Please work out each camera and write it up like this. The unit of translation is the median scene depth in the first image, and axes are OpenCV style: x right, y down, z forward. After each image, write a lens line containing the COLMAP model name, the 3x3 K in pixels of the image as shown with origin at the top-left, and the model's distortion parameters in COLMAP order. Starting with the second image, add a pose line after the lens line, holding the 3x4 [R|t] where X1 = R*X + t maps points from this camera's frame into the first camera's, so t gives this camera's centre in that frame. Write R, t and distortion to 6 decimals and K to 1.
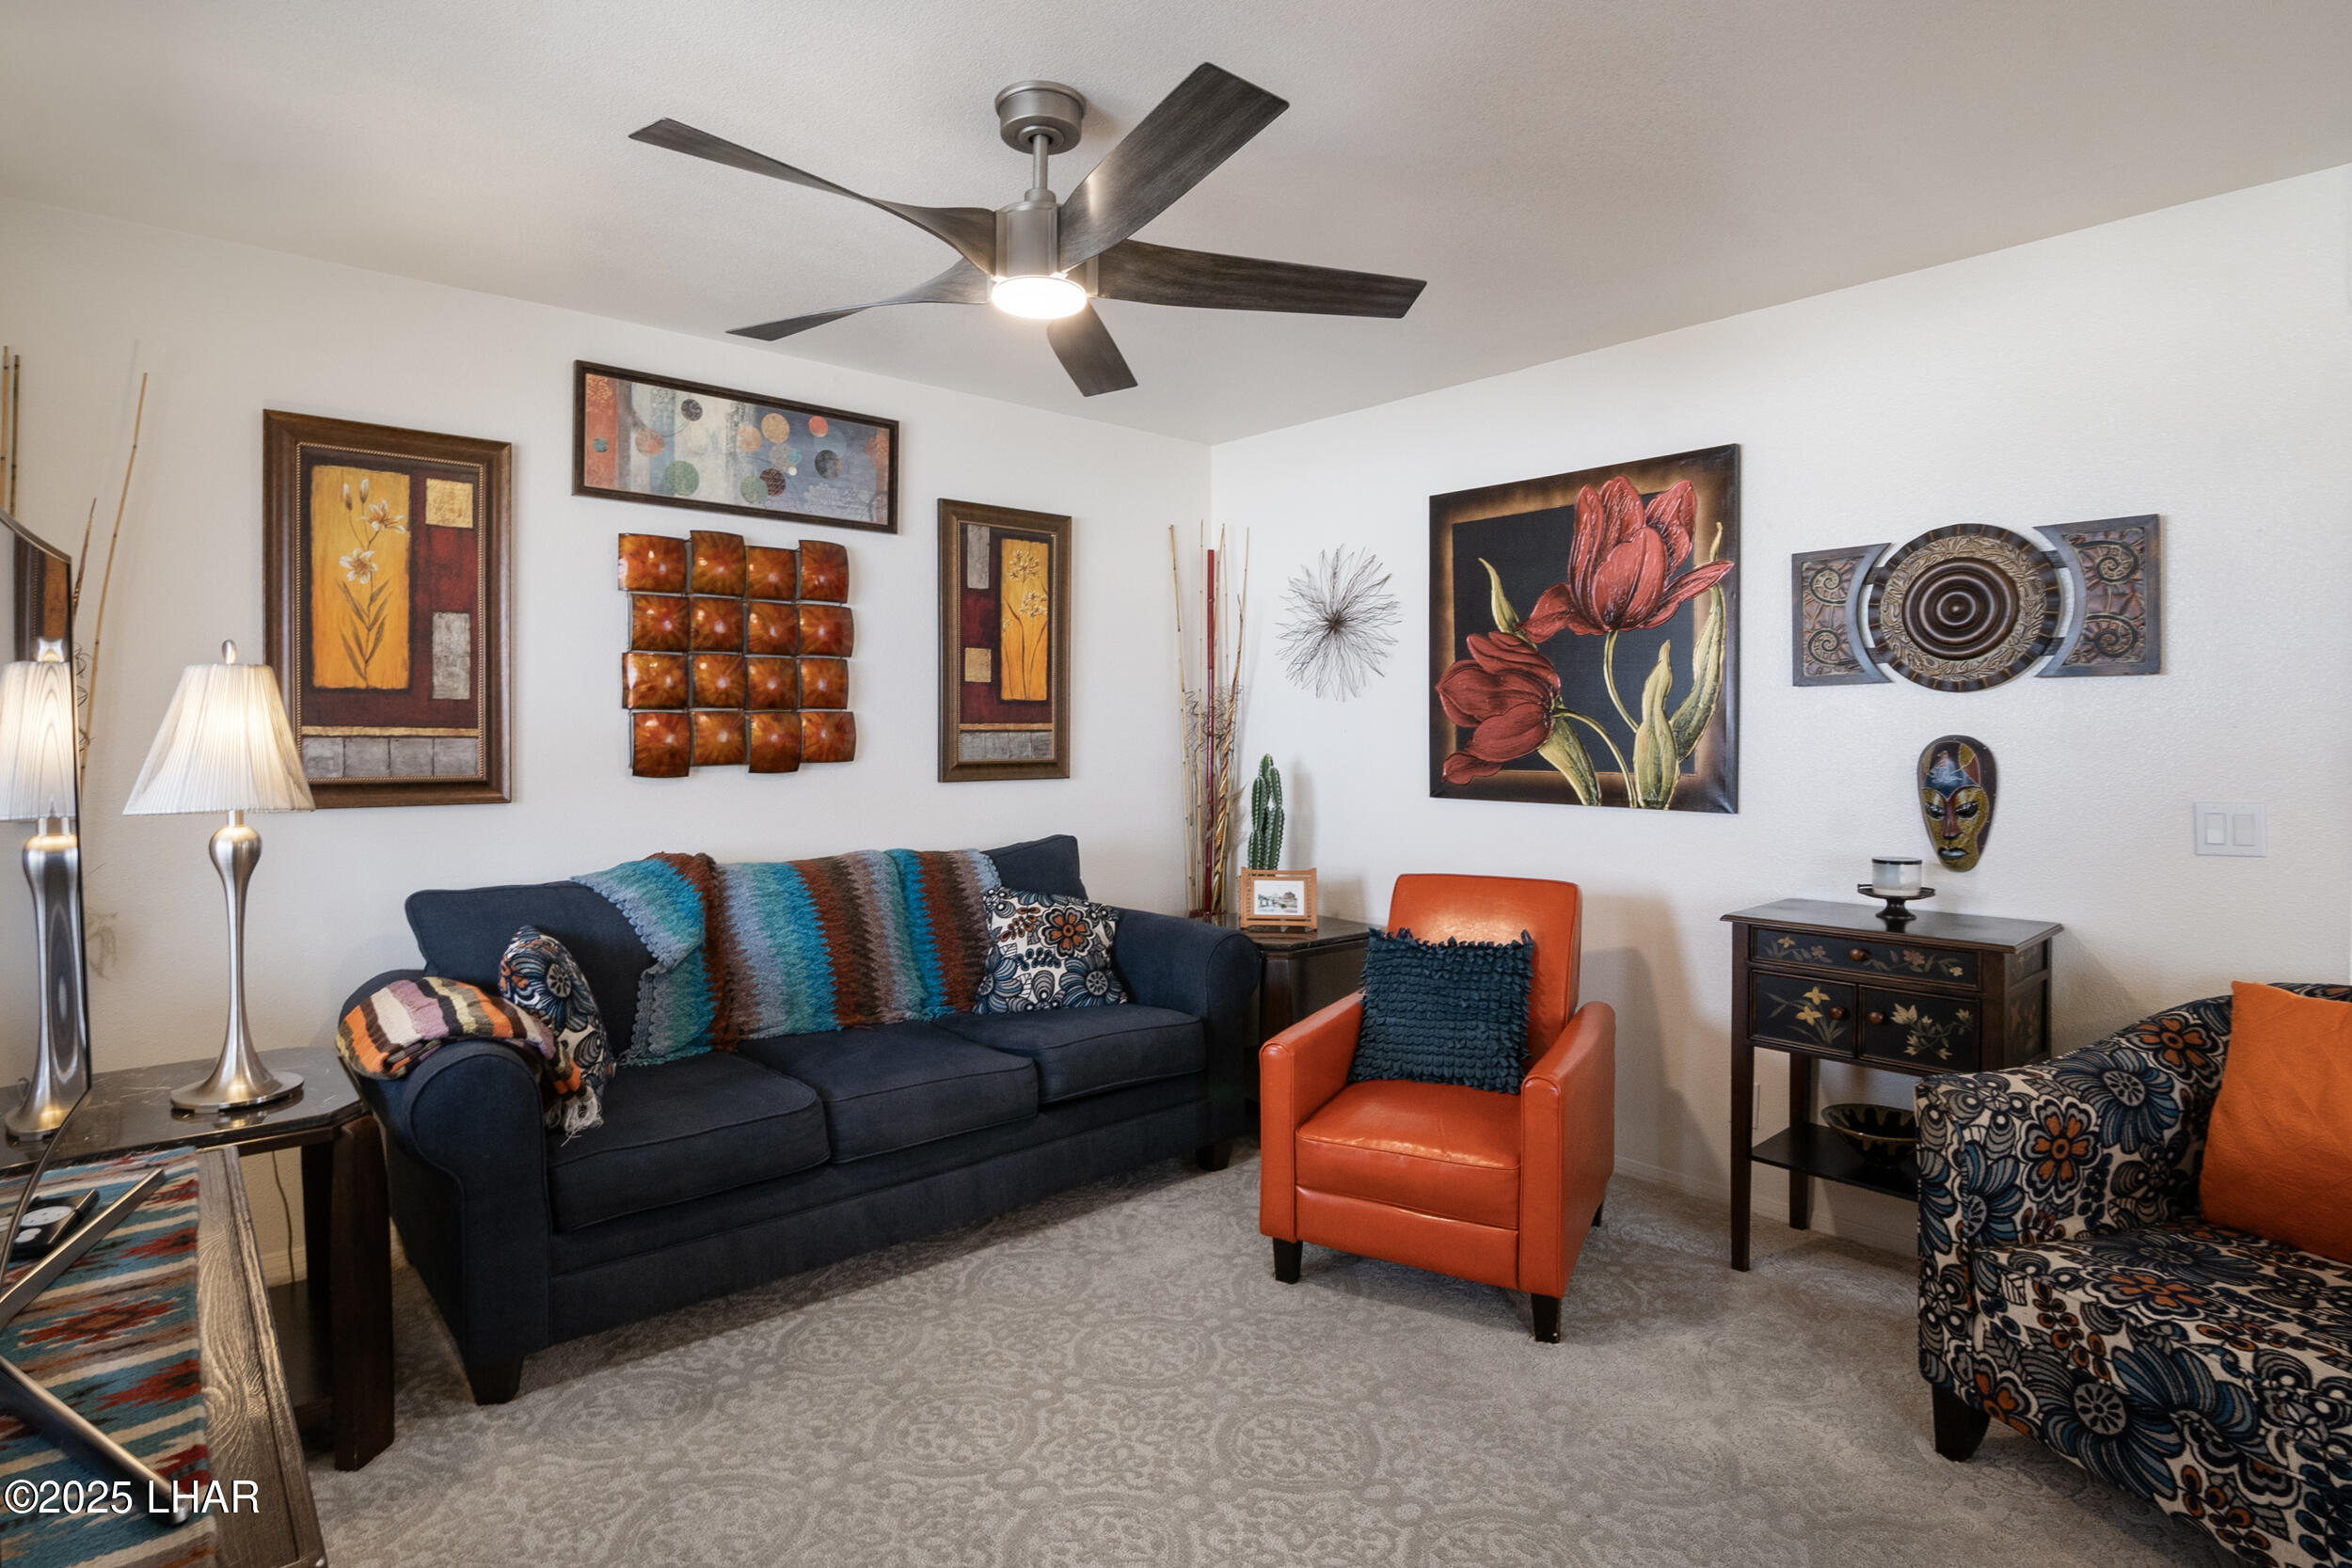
lens RADIAL K [[1162.7, 0, 1149.1], [0, 1162.7, 758.2], [0, 0, 1]] dist [-0.016610, -0.002781]
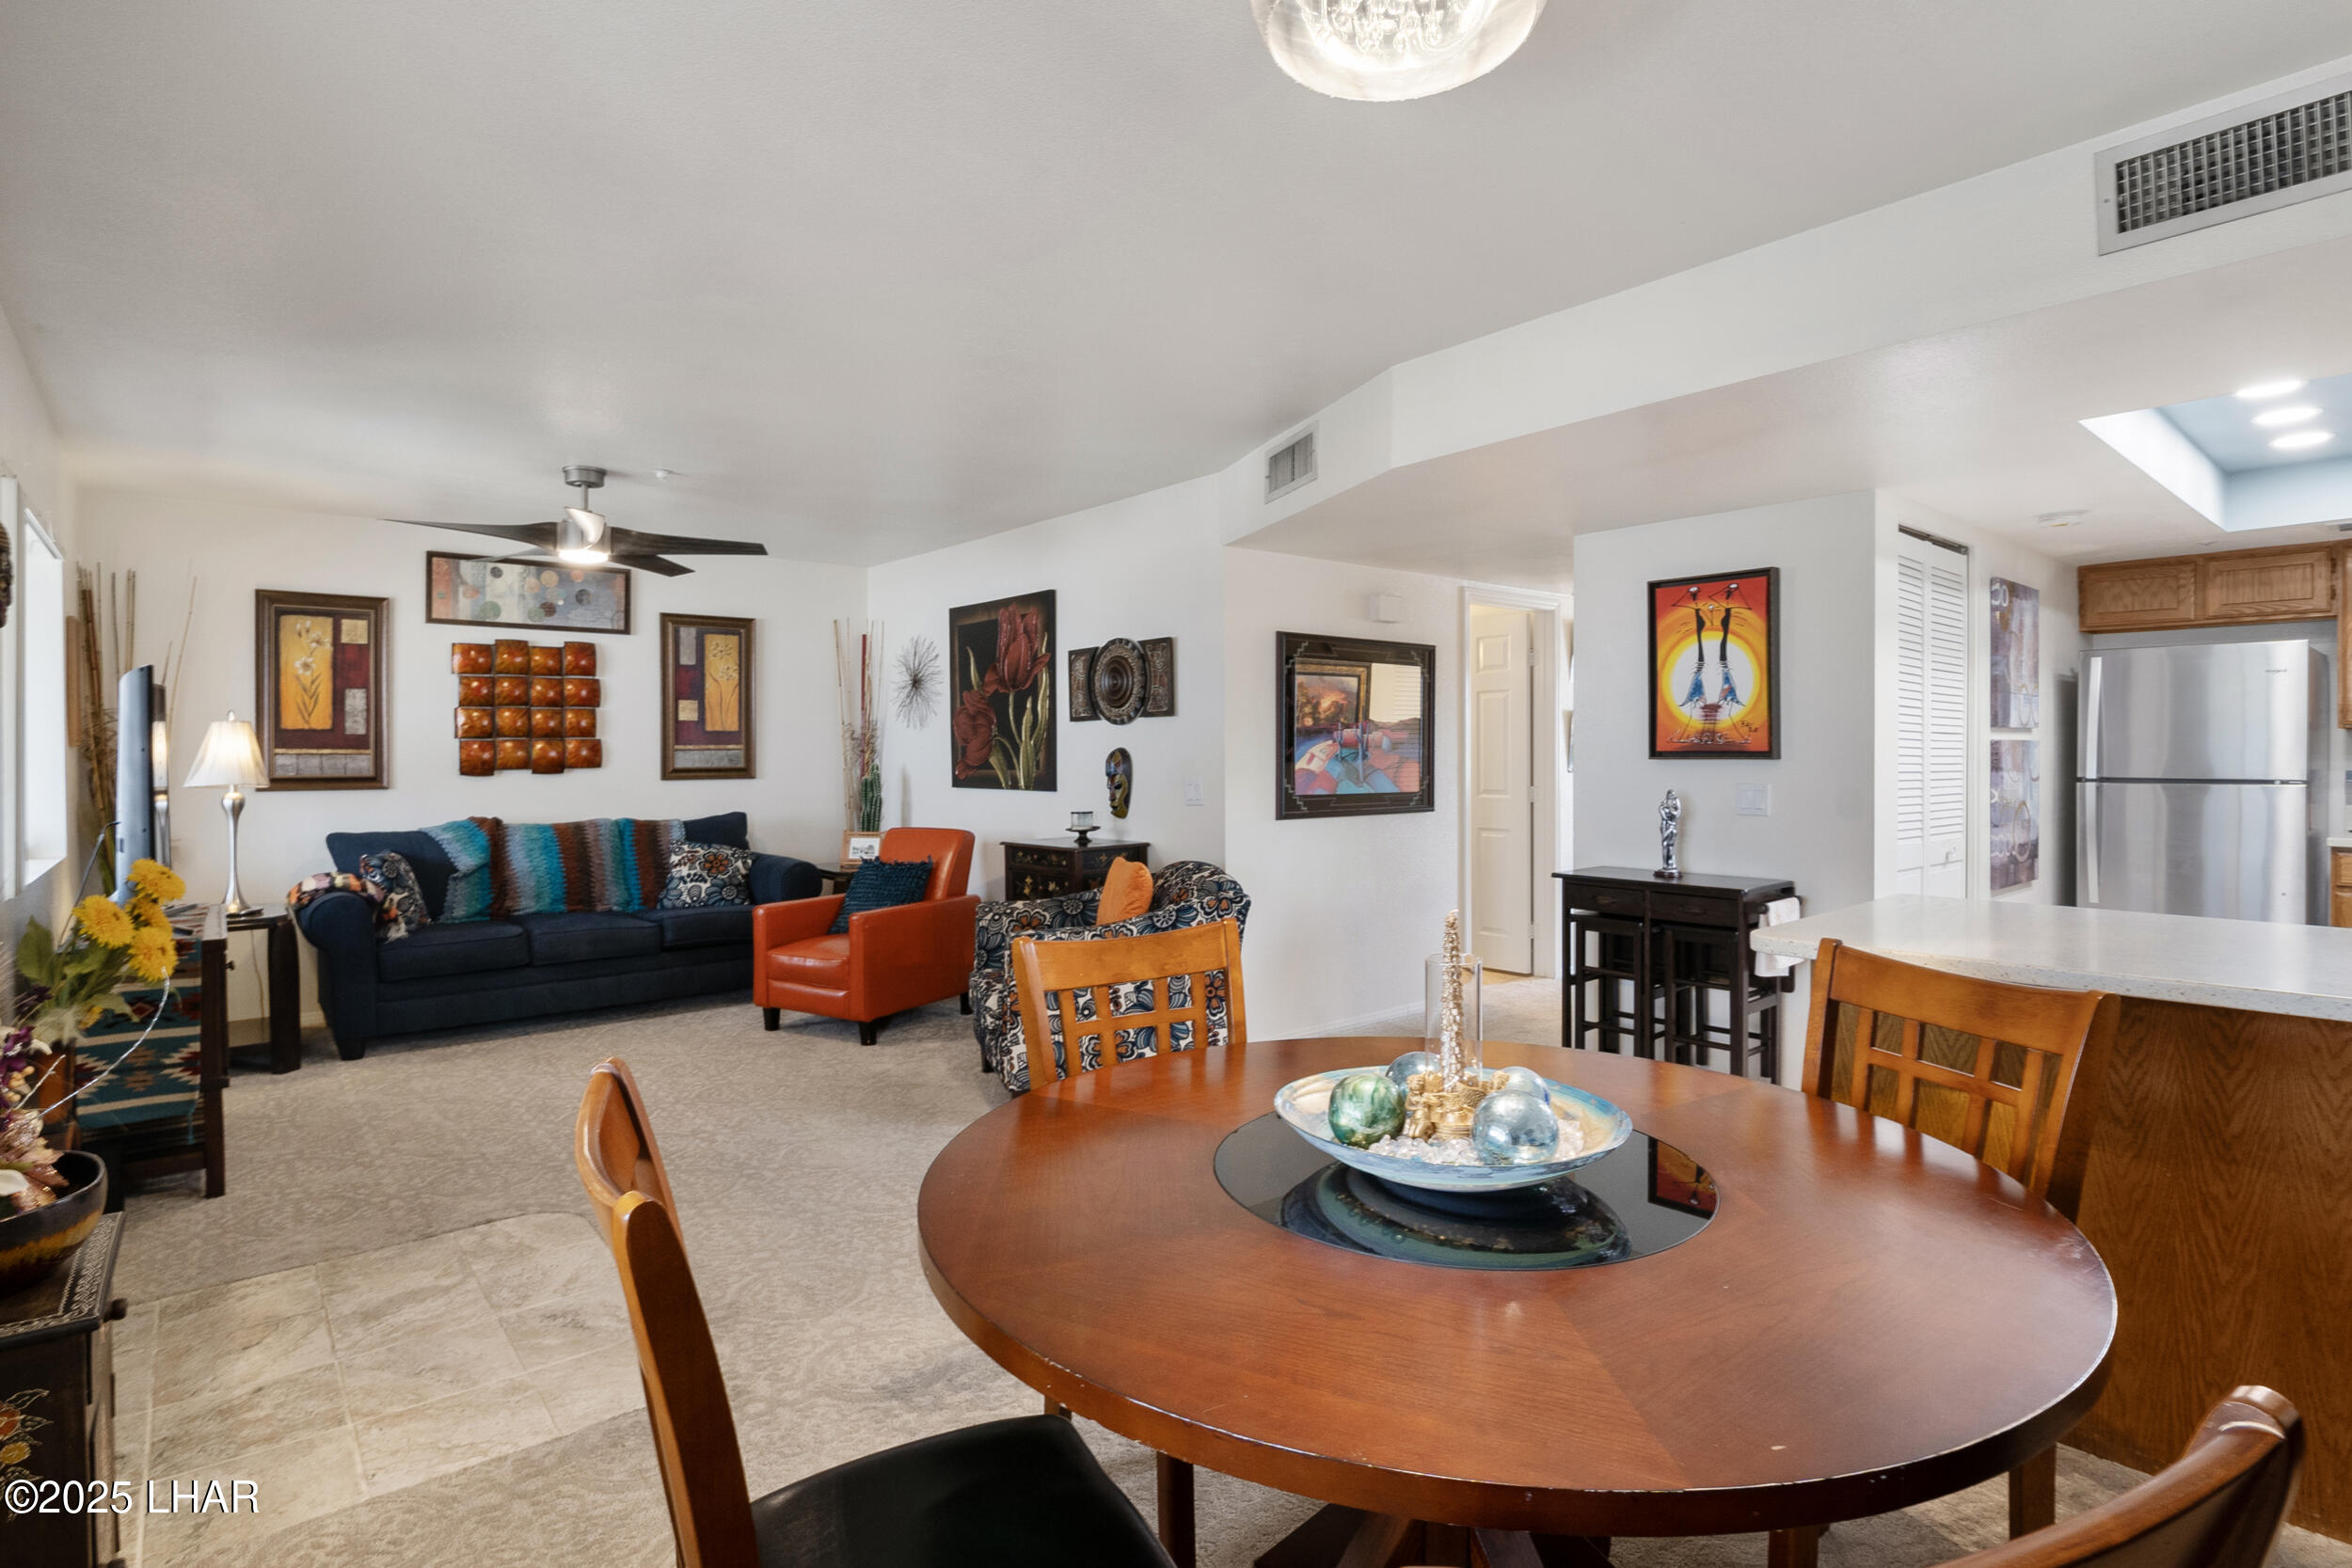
lens RADIAL K [[1162.7, 0, 1187.8], [0, 1162.7, 756.5], [0, 0, 1]] dist [-0.016610, -0.002781]
pose [[0.999941, -0.007015, -0.008310, 0.713964], [0.006849, 0.999779, -0.019872, 0.029668], [0.008447, 0.019814, 0.999768, -0.805598]]
